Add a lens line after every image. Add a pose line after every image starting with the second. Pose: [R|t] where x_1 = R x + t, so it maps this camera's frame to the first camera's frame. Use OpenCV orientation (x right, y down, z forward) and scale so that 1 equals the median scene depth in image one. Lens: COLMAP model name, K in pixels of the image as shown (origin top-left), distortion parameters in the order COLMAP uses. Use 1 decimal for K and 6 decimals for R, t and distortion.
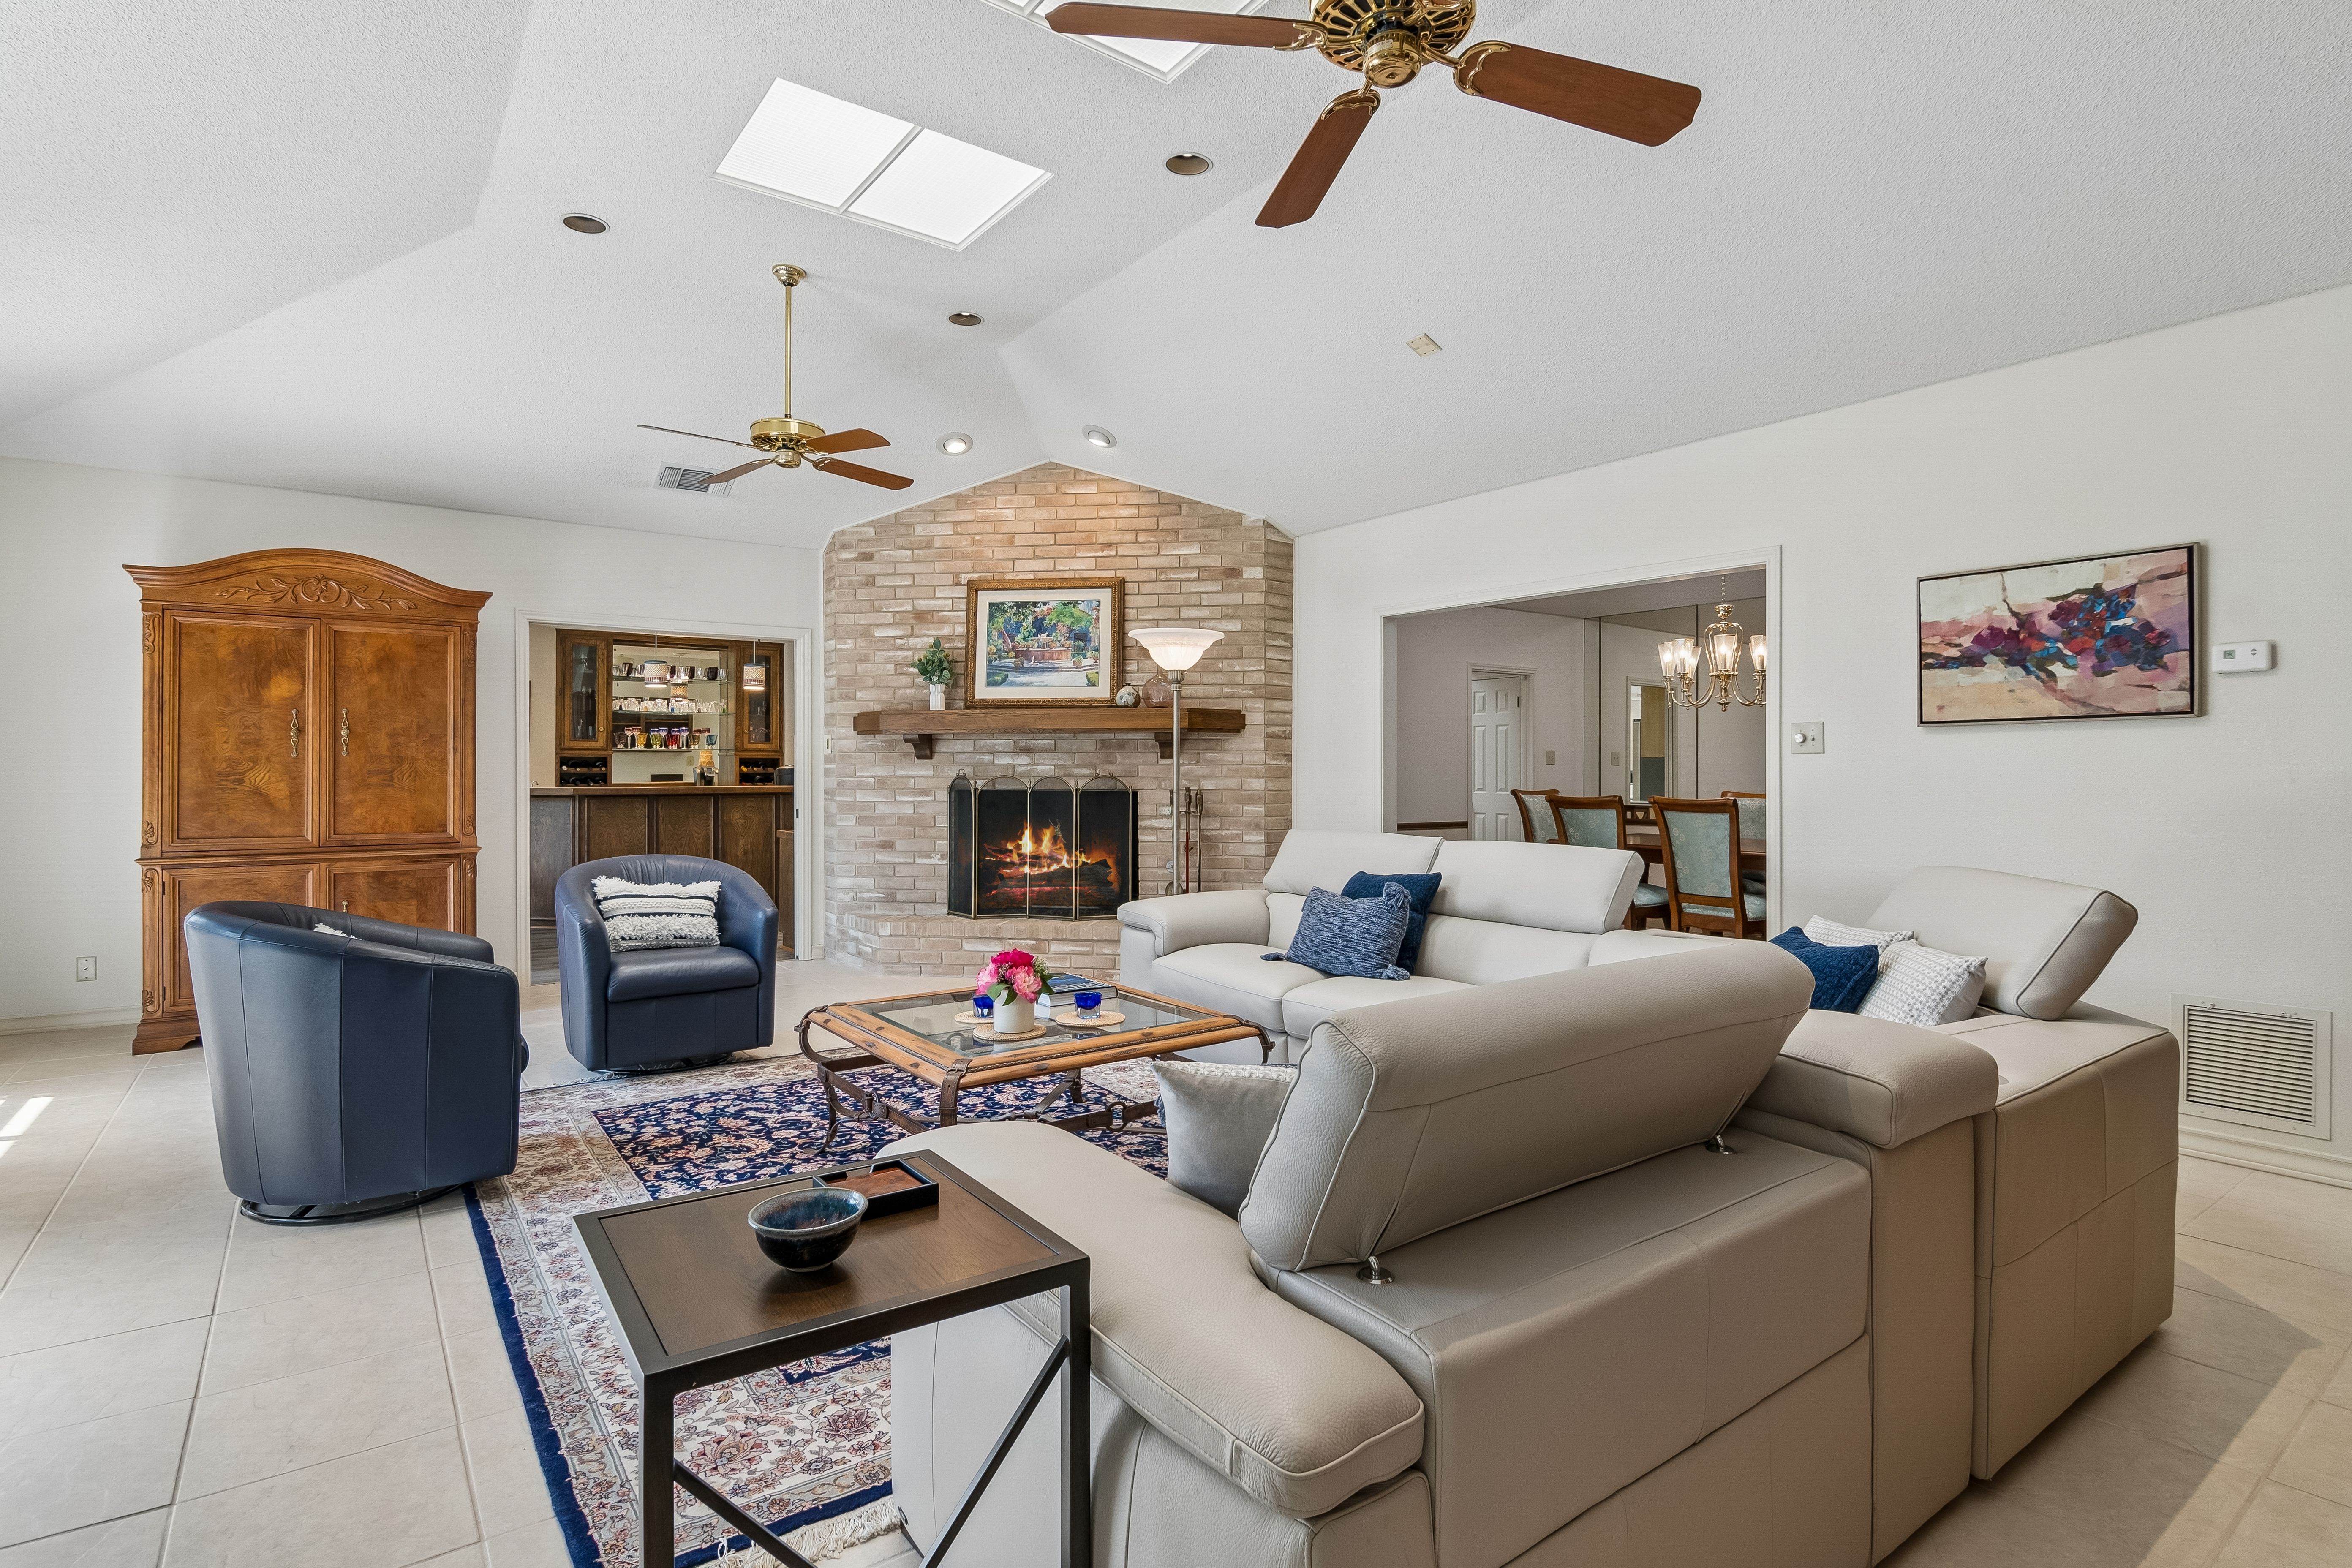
lens RADIAL K [[1155.2, 0, 1186.2], [0, 1155.2, 773.4], [0, 0, 1]] dist [0.001361, -0.013252]
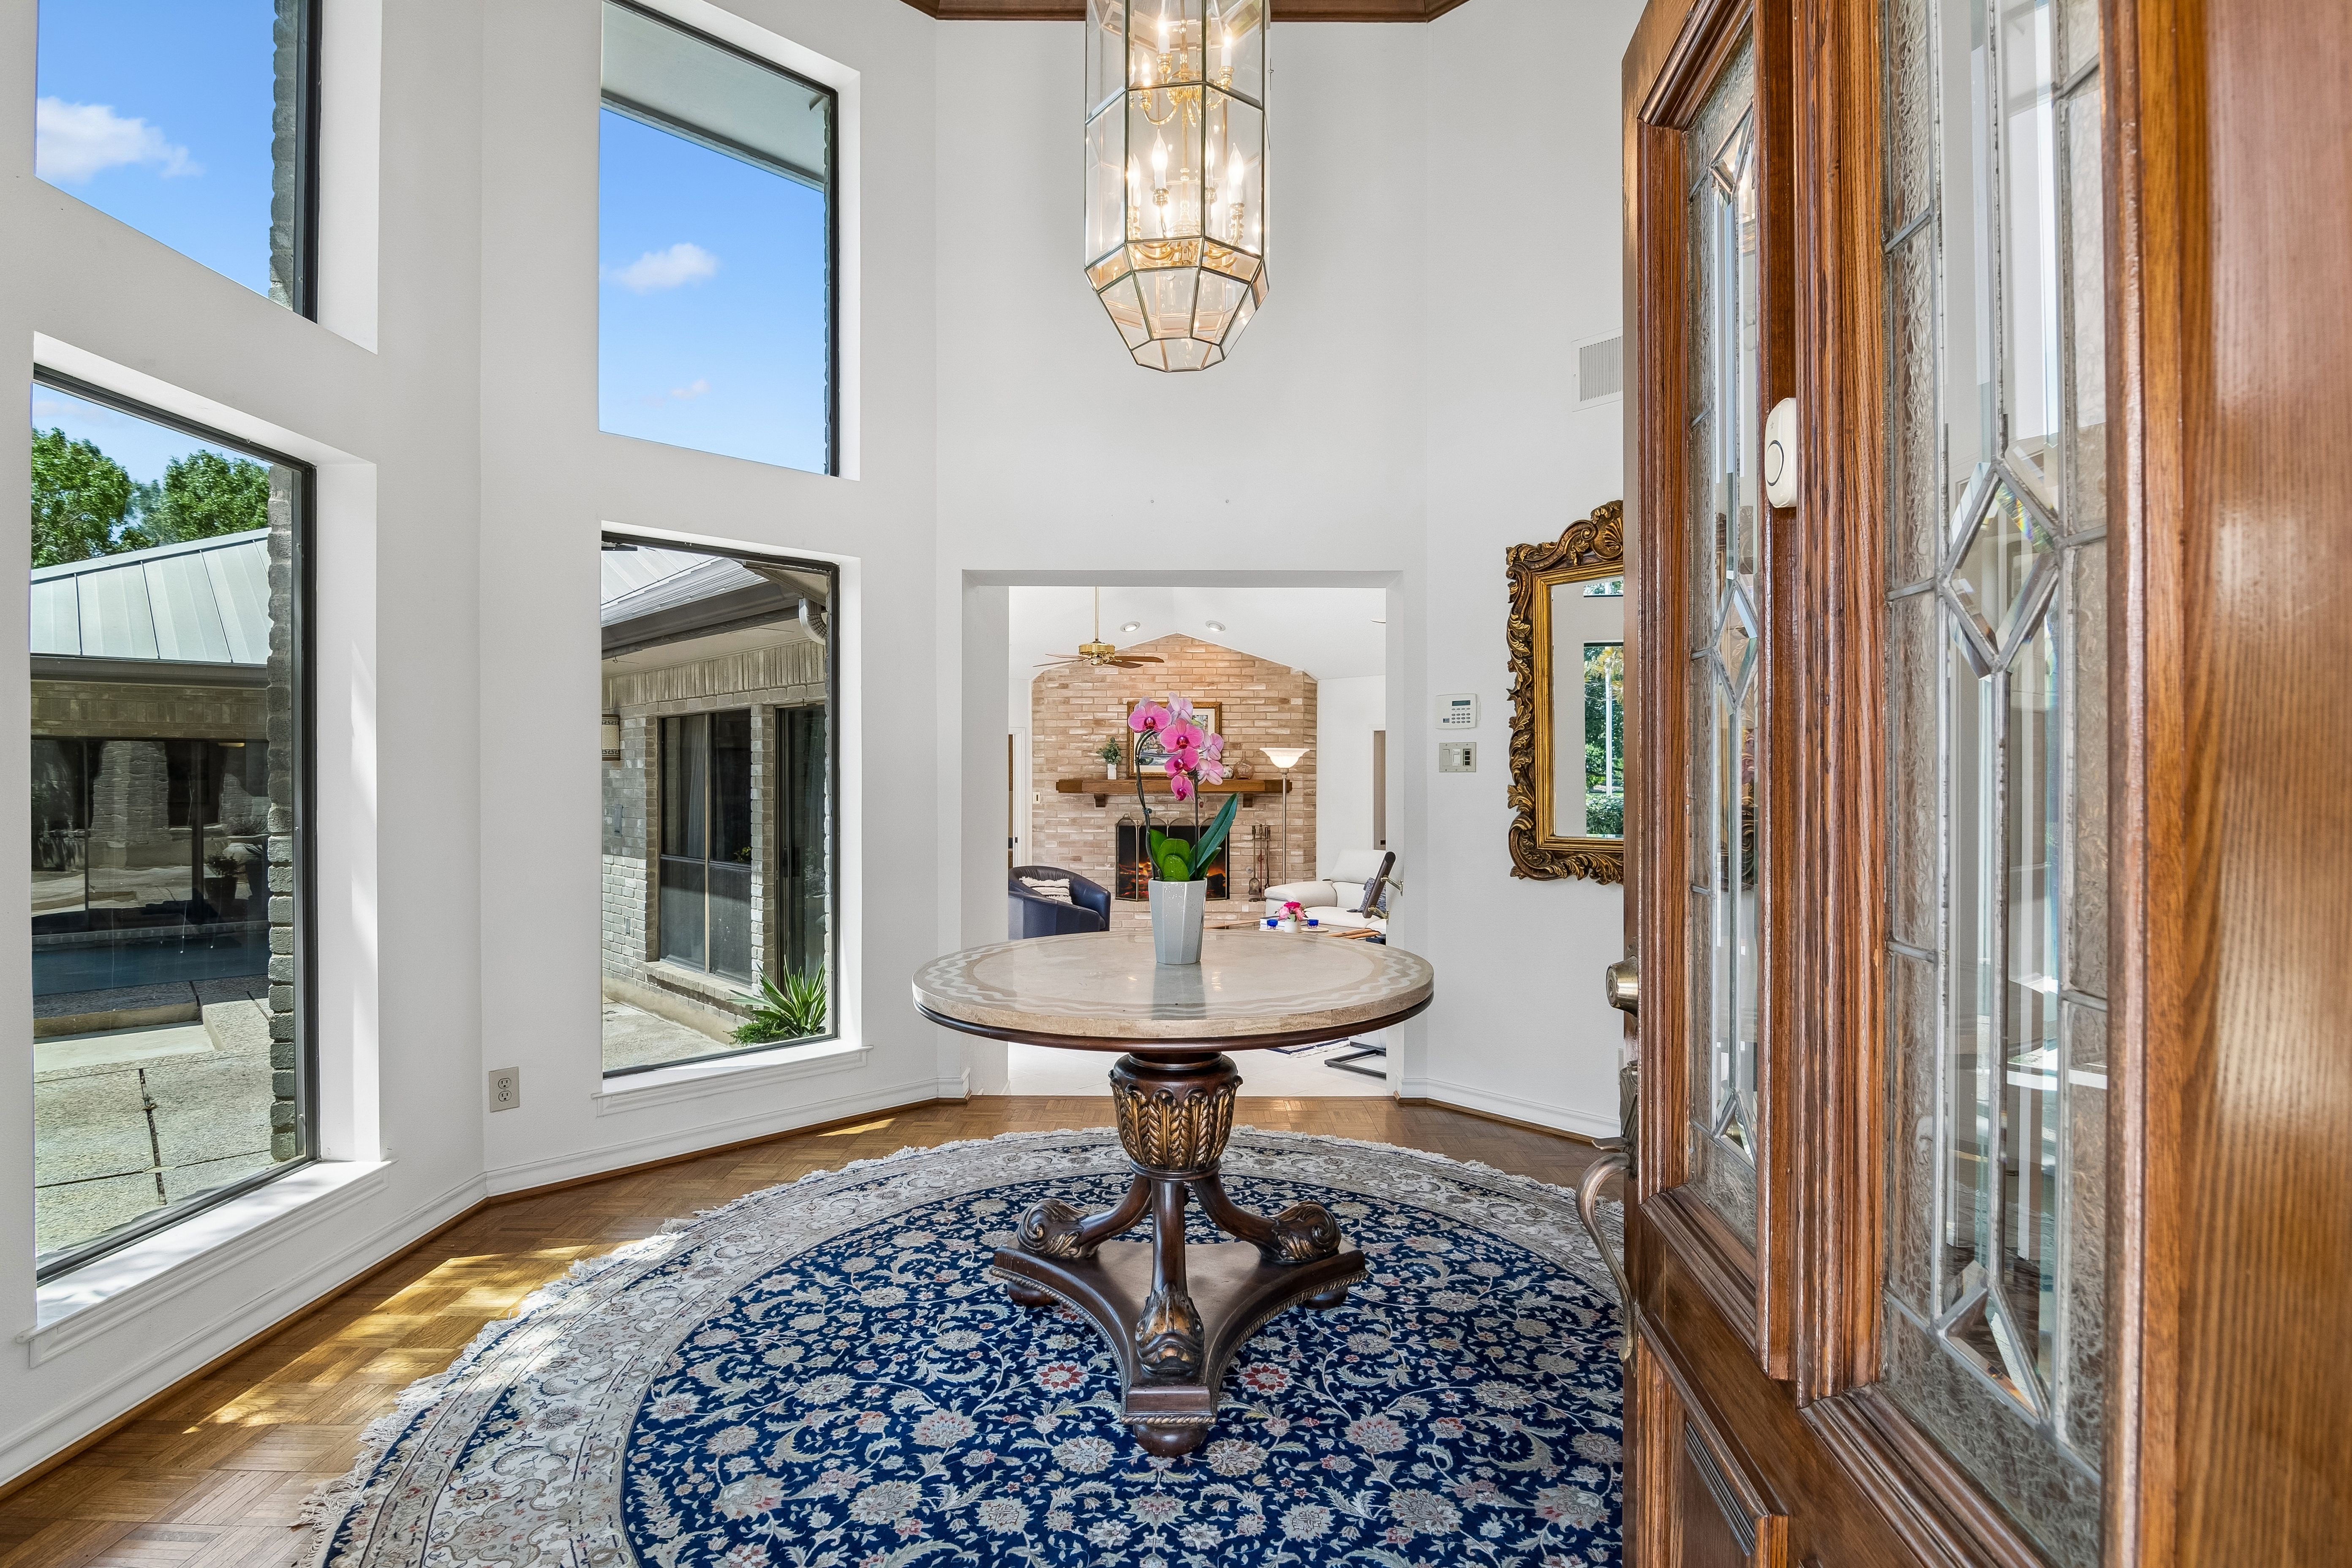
lens RADIAL K [[1150.1, 0, 1182.3], [0, 1150.1, 792.6], [0, 0, 1]] dist [-0.004093, -0.007594]
pose [[0.990997, -0.001707, 0.133875, -0.347687], [0.000412, 0.999953, 0.009703, -0.052508], [-0.133885, -0.009561, 0.990951, -0.706566]]
